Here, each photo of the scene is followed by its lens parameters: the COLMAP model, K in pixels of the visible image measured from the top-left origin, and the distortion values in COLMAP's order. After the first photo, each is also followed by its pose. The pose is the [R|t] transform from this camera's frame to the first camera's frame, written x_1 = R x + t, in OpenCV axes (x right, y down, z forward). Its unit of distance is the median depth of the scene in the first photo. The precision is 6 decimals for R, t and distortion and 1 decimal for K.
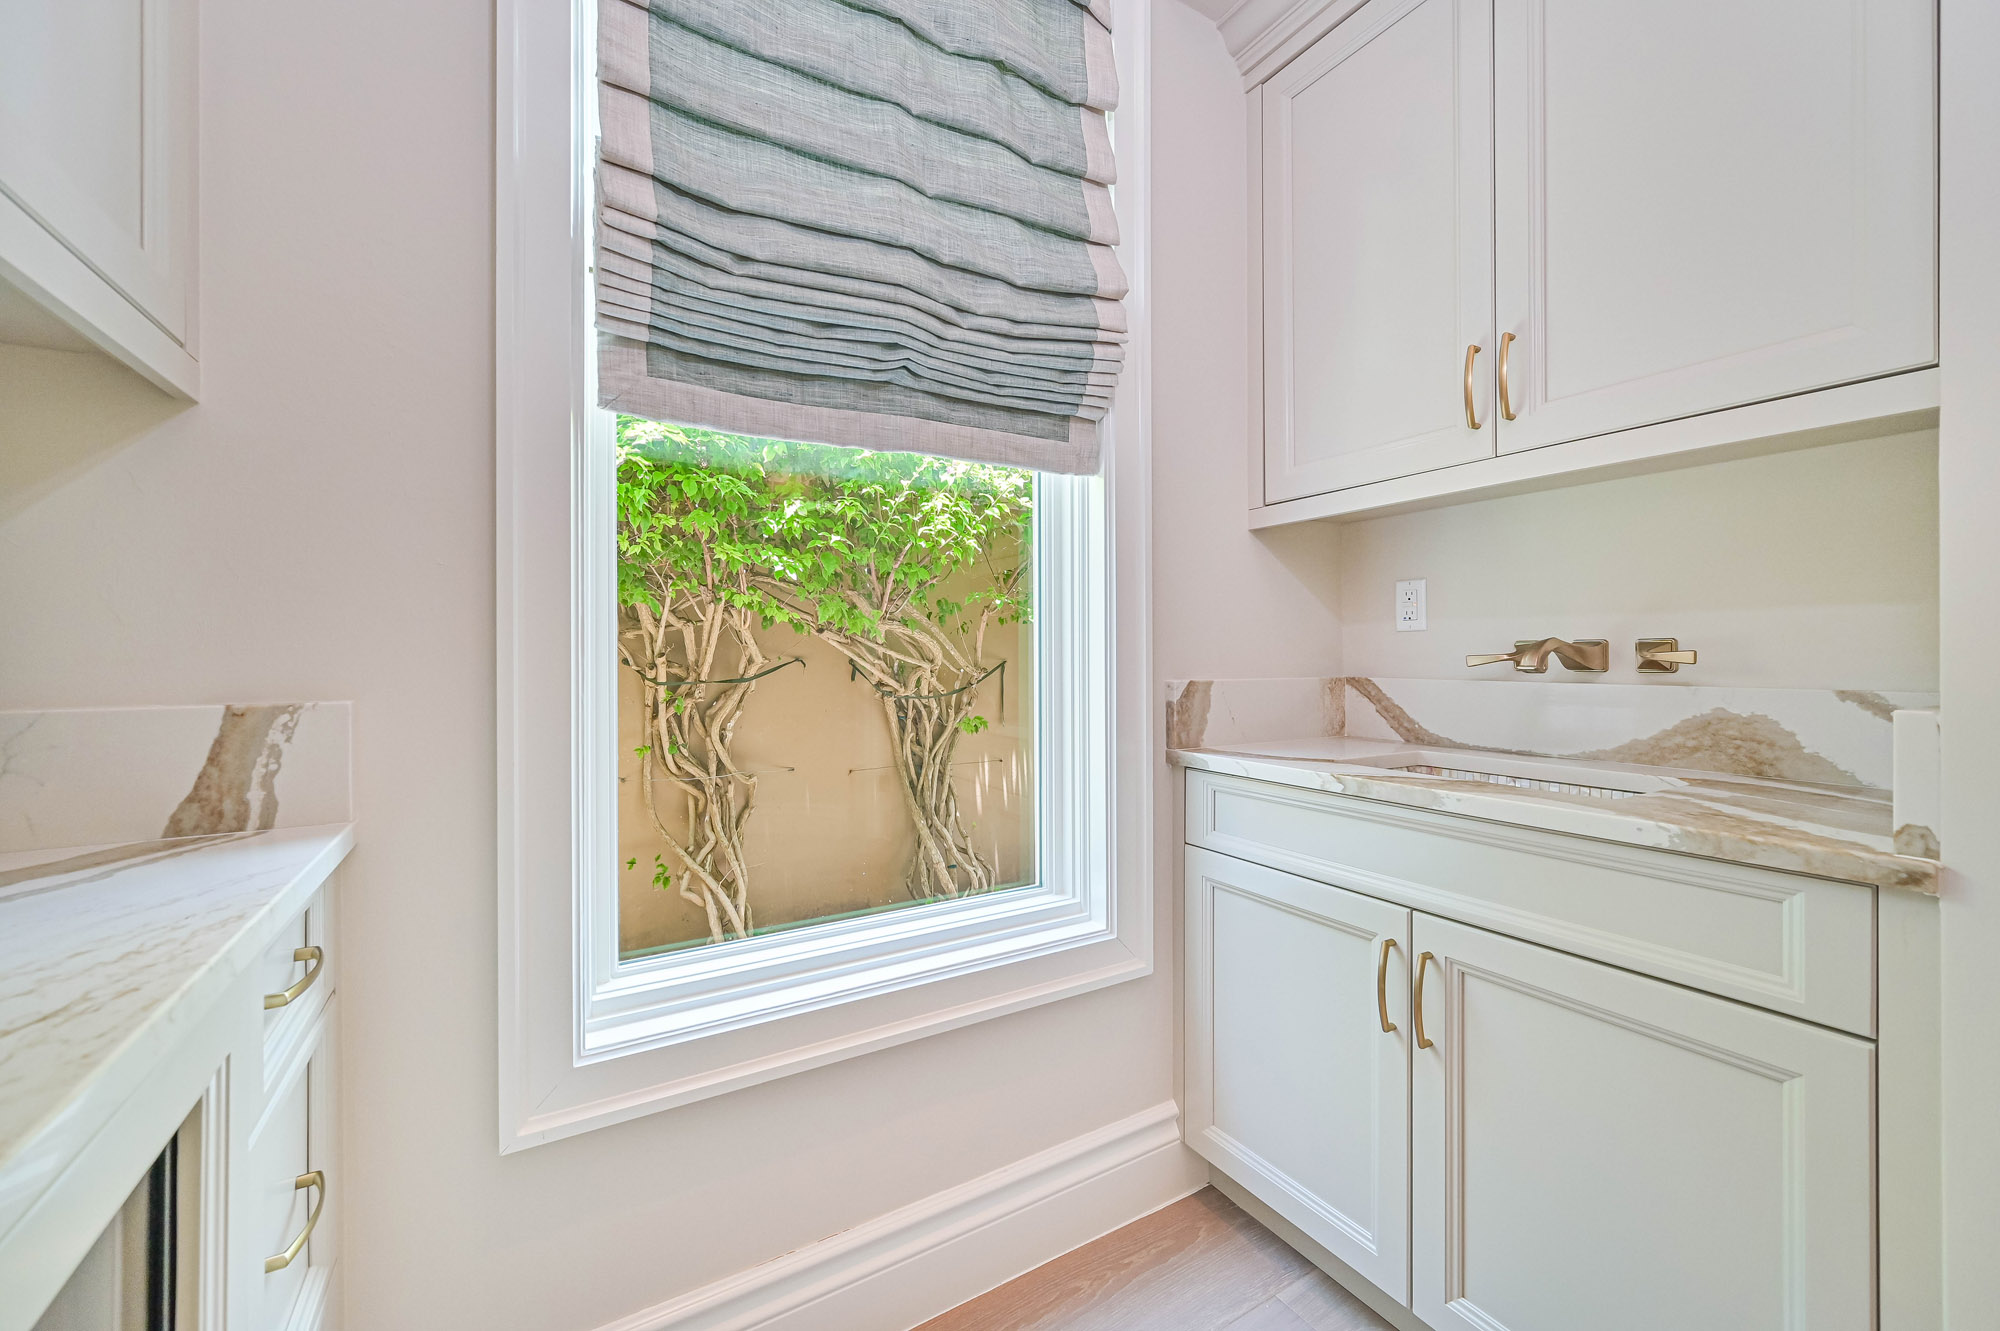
lens RADIAL K [[798.1, 0, 1008.0], [0, 798.1, 644.5], [0, 0, 1]] dist [-0.001405, -0.000030]
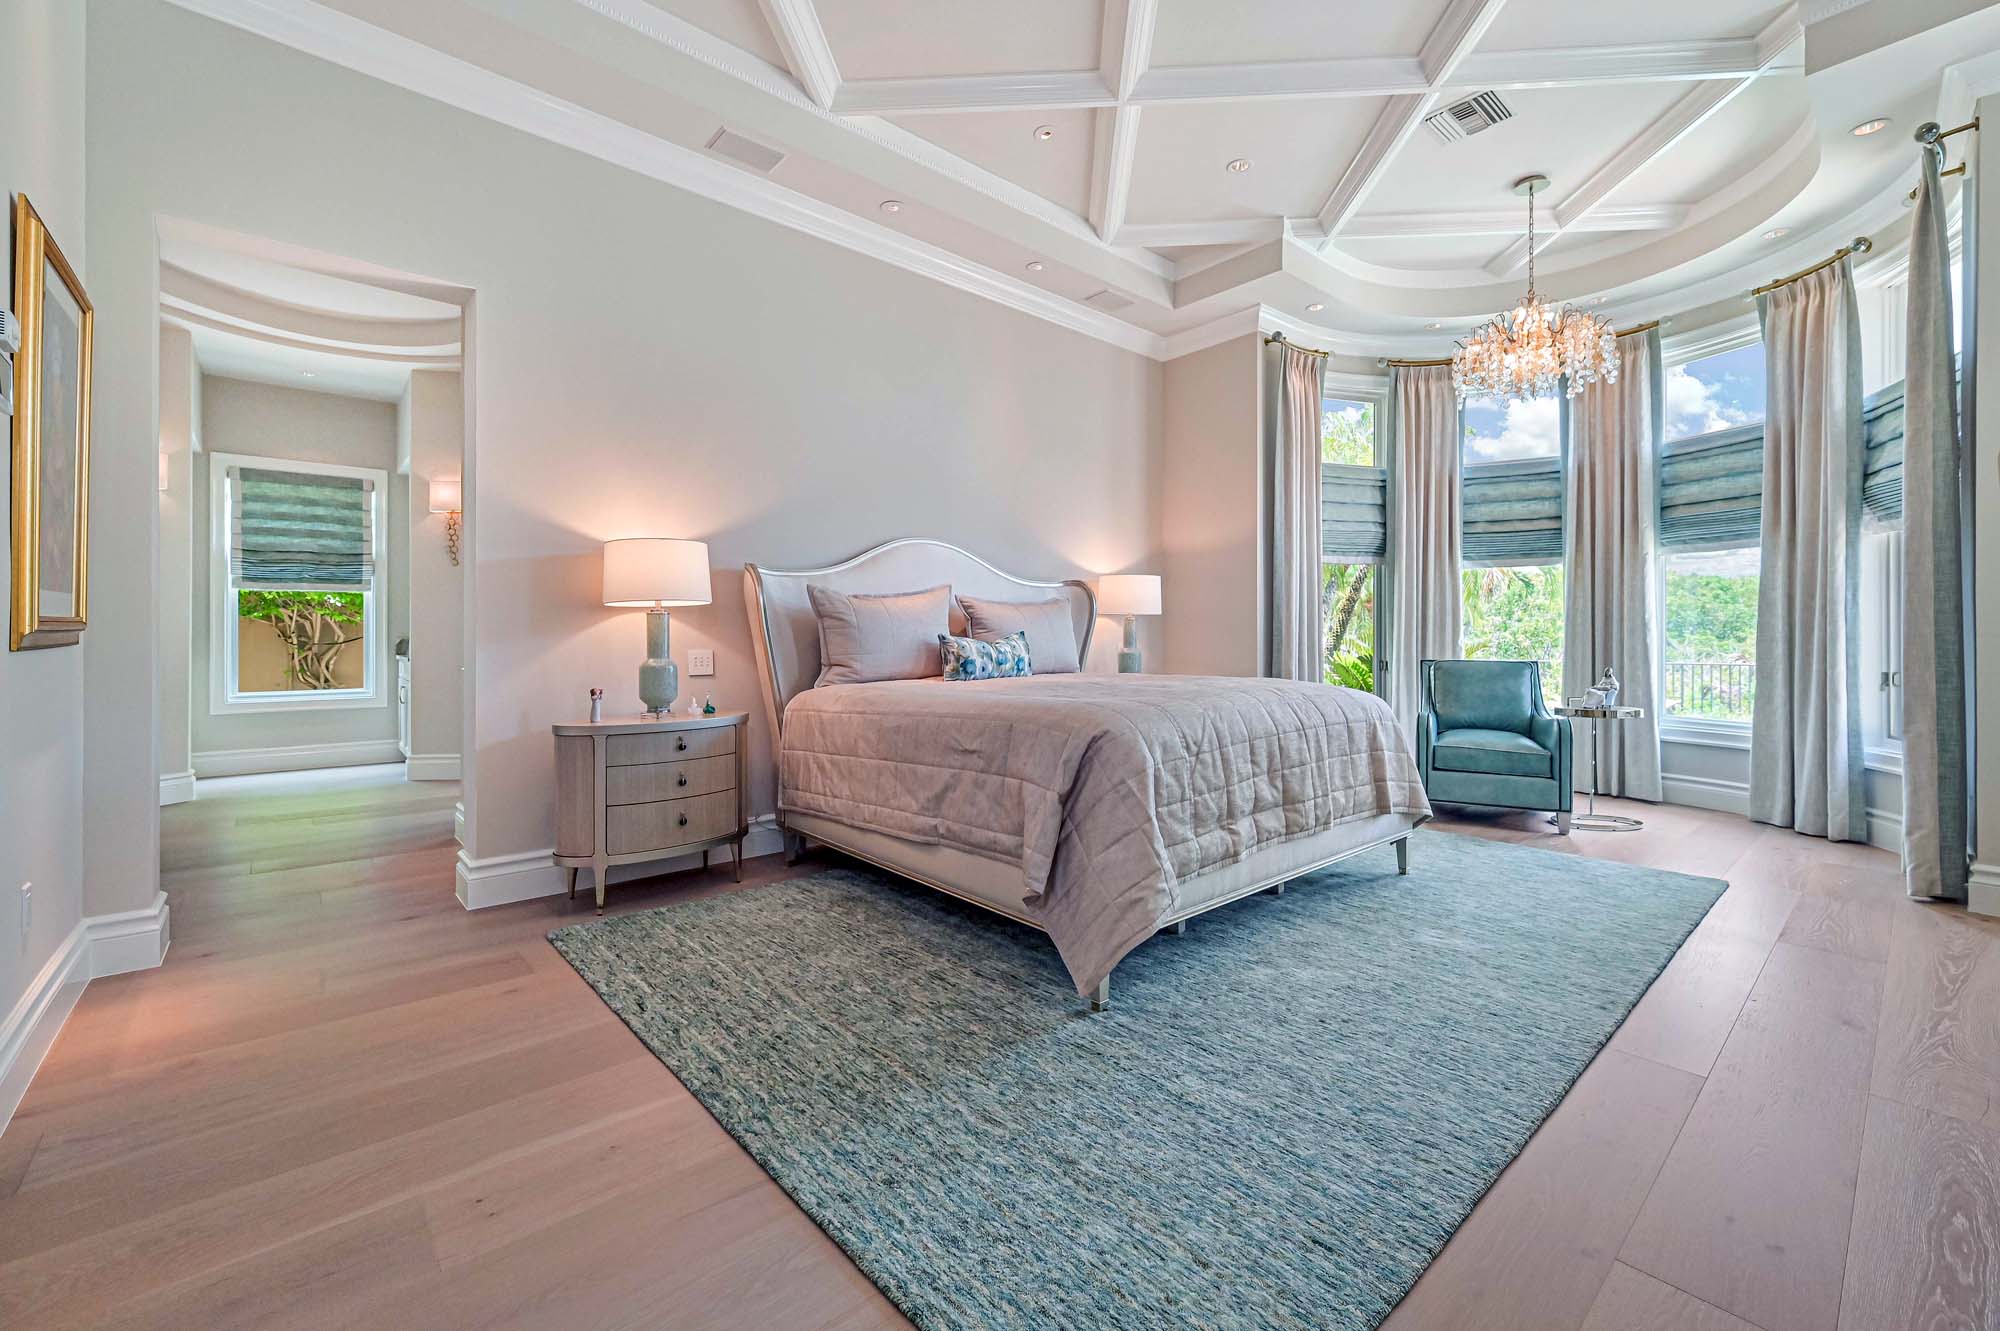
lens RADIAL K [[817.9, 0, 999.1], [0, 817.9, 633.1], [0, 0, 1]] dist [-0.002644, -0.000199]
pose [[0.983159, 0.007206, 0.182612, 1.226251], [-0.007346, 0.999973, 0.000090, -0.002654], [-0.182607, -0.001430, 0.983185, -1.850295]]
